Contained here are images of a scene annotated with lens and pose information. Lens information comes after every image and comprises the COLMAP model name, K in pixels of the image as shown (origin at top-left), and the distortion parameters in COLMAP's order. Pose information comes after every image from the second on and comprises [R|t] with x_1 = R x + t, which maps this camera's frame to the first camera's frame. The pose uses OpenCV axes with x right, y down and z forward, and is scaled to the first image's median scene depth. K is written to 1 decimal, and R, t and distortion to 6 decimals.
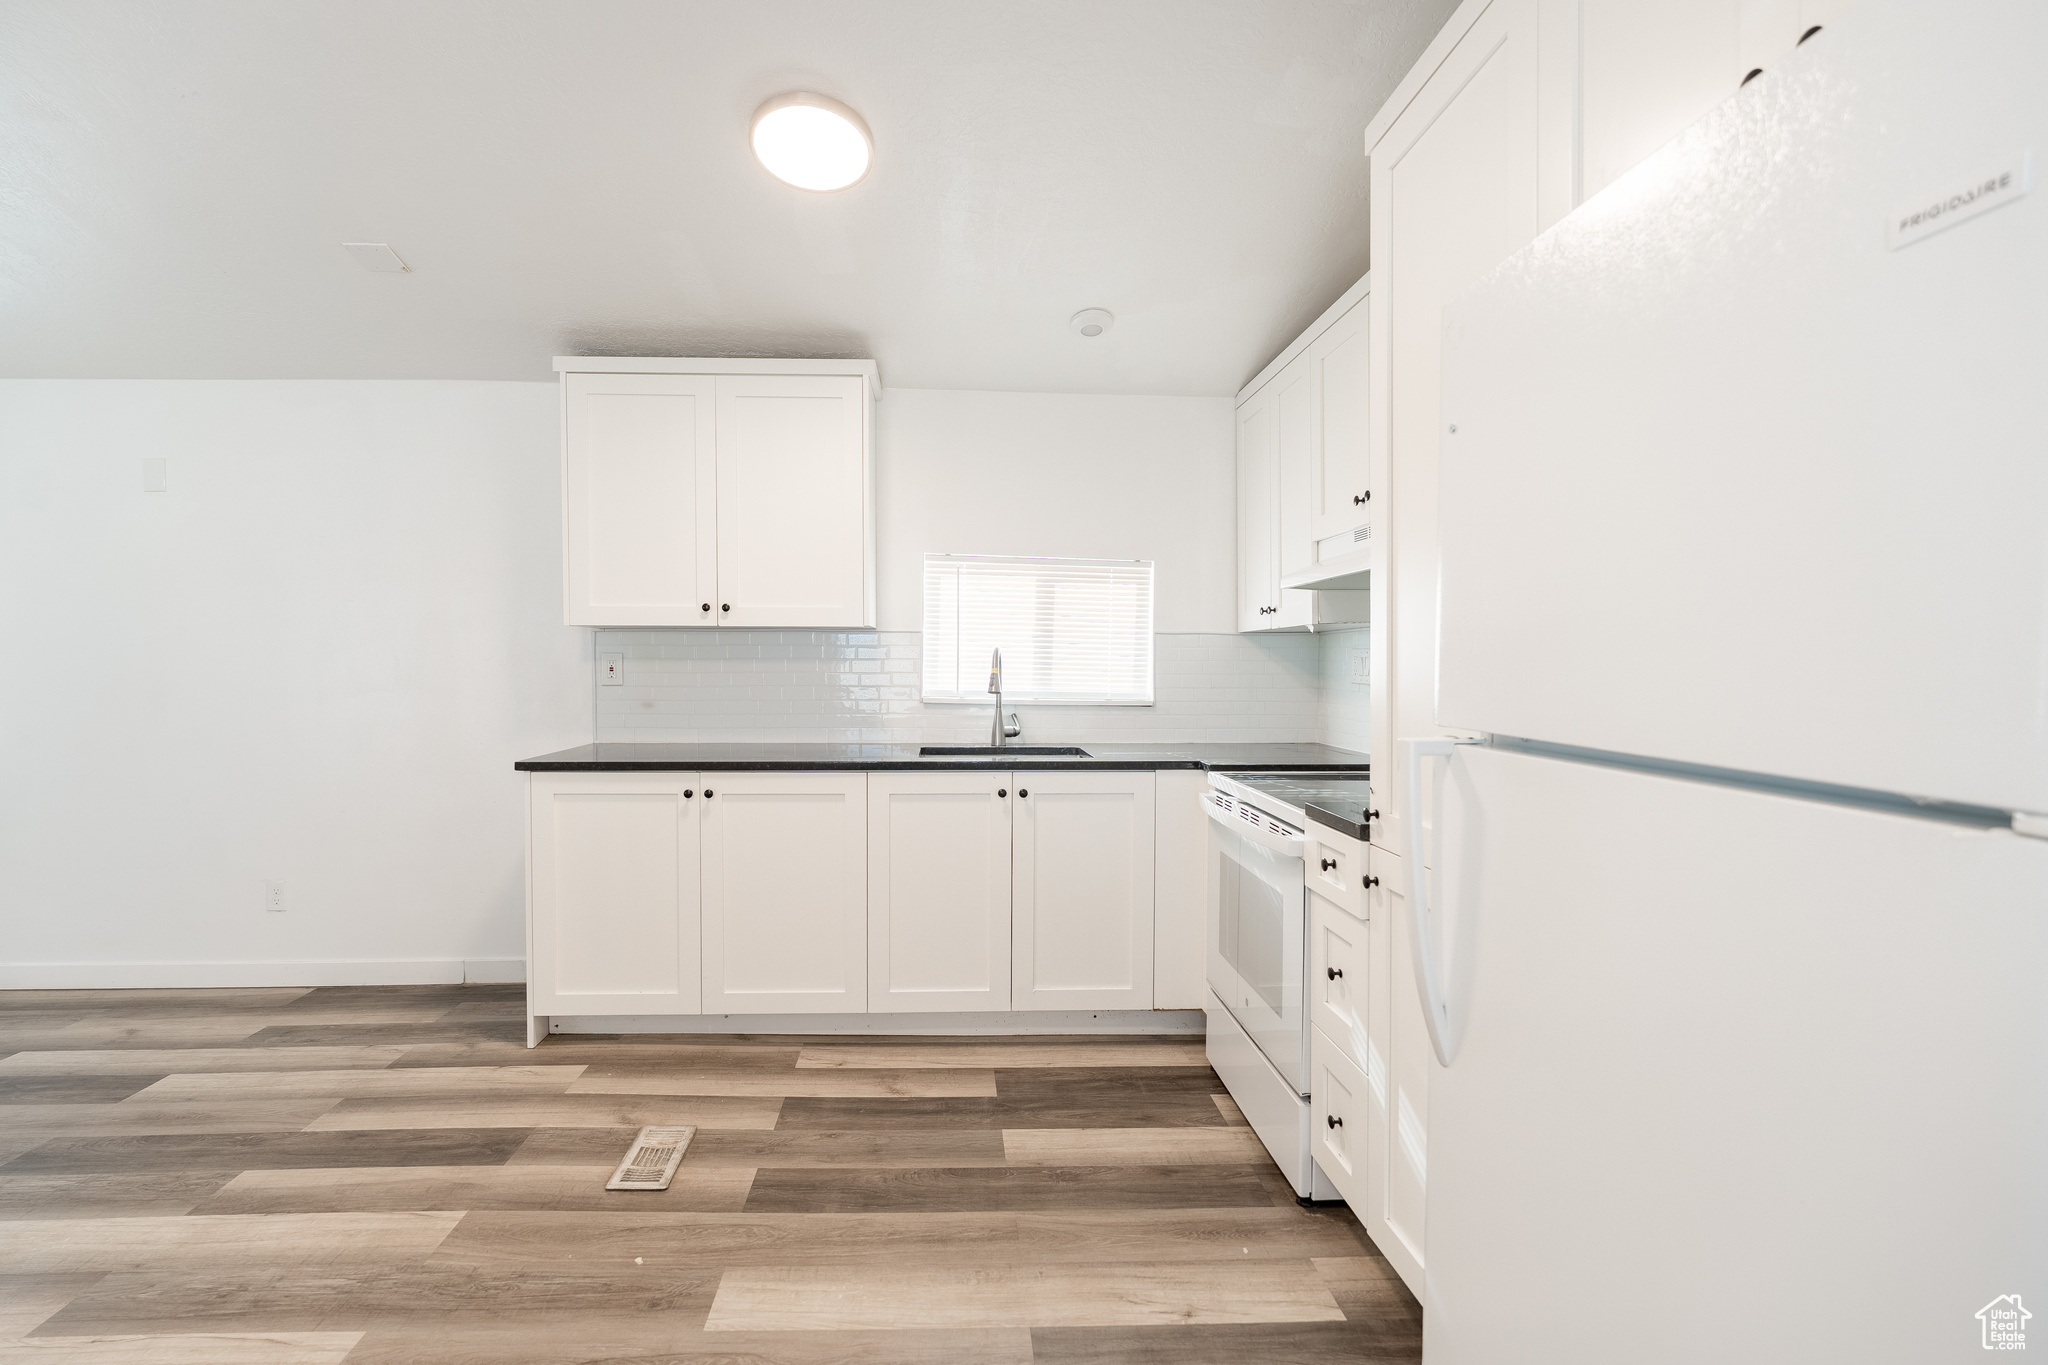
lens RADIAL K [[937.6, 0, 973.9], [0, 937.6, 654.9], [0, 0, 1]] dist [-0.002478, 0.001929]
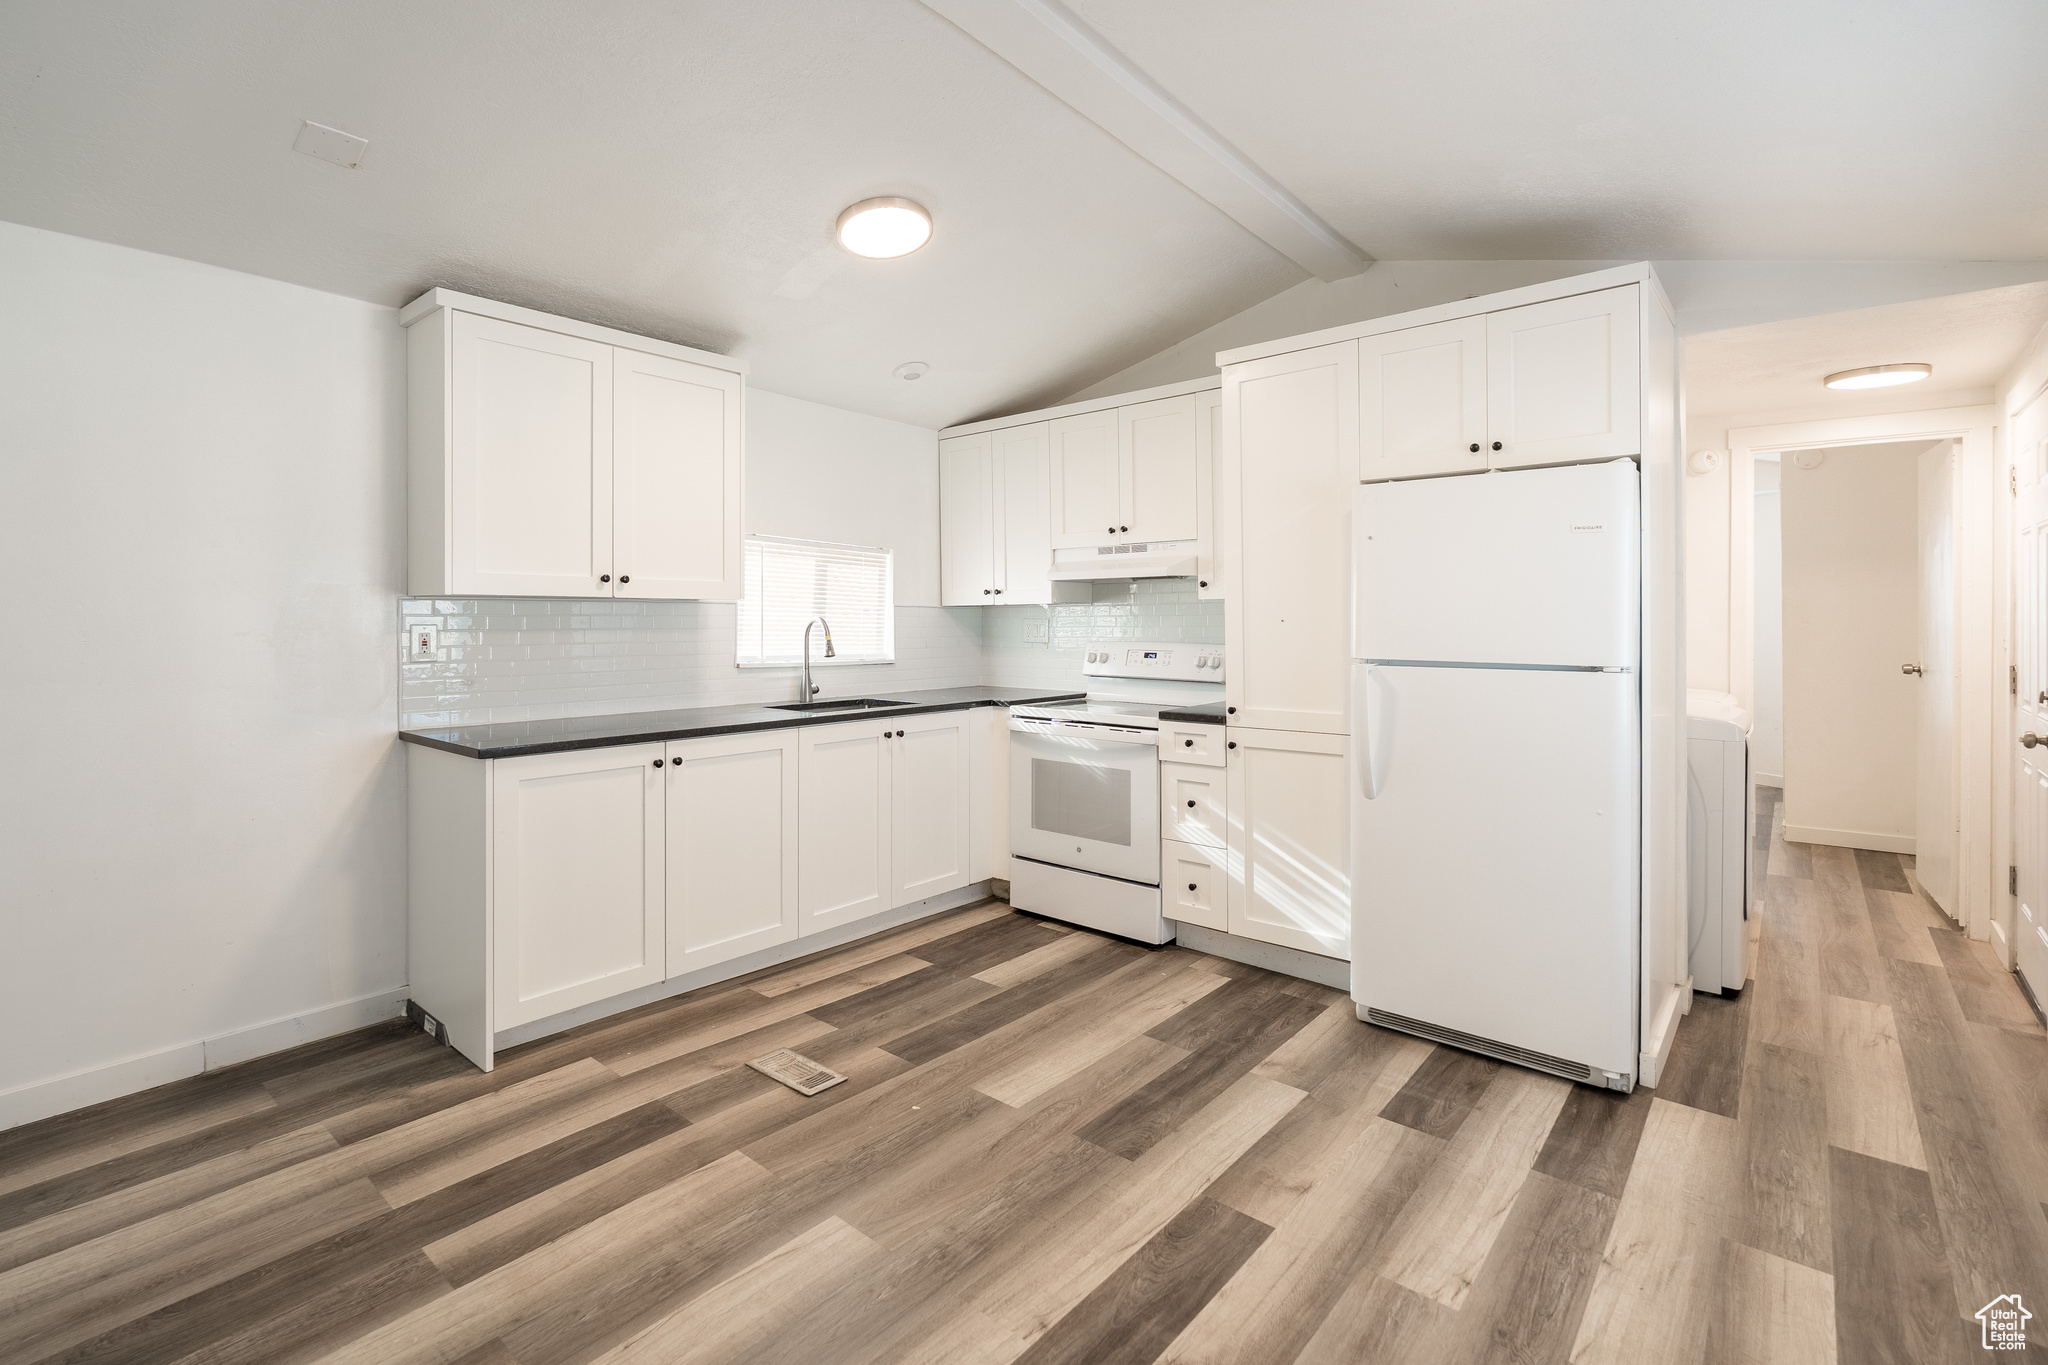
lens RADIAL K [[937.6, 0, 1038.7], [0, 937.6, 627.0], [0, 0, 1]] dist [-0.002478, 0.001929]
pose [[0.664171, -0.007164, 0.747546, -0.813853], [-0.006347, 0.999864, 0.015221, -0.020621], [-0.747554, -0.014853, 0.664035, 0.023975]]
